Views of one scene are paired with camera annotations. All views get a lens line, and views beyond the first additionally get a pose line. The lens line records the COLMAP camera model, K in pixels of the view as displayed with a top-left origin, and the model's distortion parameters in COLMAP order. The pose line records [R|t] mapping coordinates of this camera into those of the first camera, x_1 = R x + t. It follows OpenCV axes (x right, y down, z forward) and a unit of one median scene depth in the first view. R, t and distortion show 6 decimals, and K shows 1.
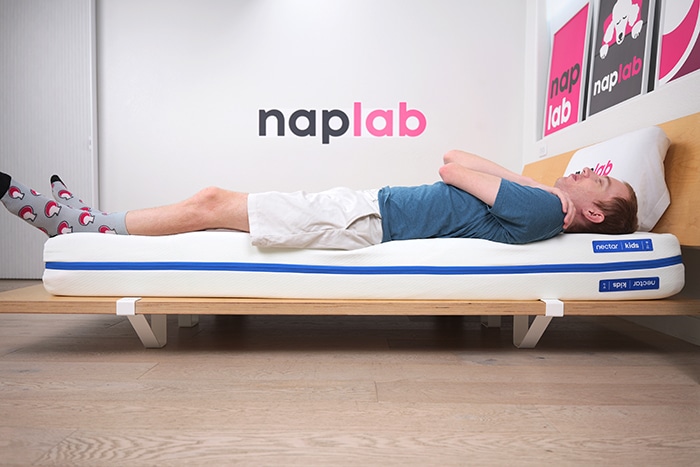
lens RADIAL K [[487.7, 0, 349.1], [0, 487.7, 236.6], [0, 0, 1]] dist [0.002257, -0.002146]
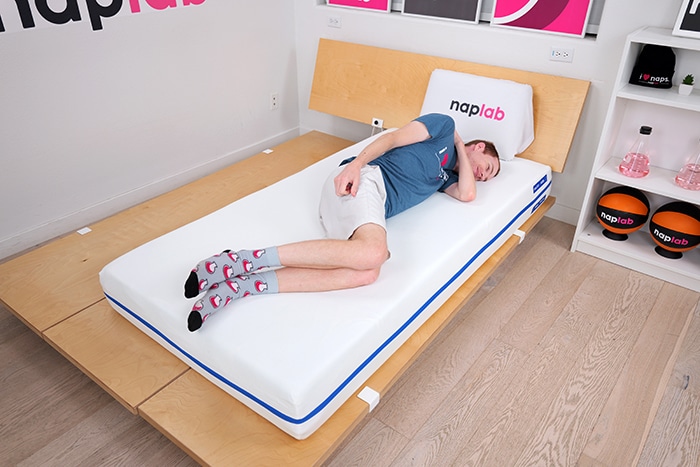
lens RADIAL K [[542.1, 0, 350.0], [0, 542.1, 233.5], [0, 0, 1]] dist [0.003457, -0.001455]
pose [[0.614993, -0.413199, 0.671603, -1.719132], [0.018194, 0.858921, 0.511785, -1.209379], [-0.788323, -0.302525, 0.535748, 0.745052]]
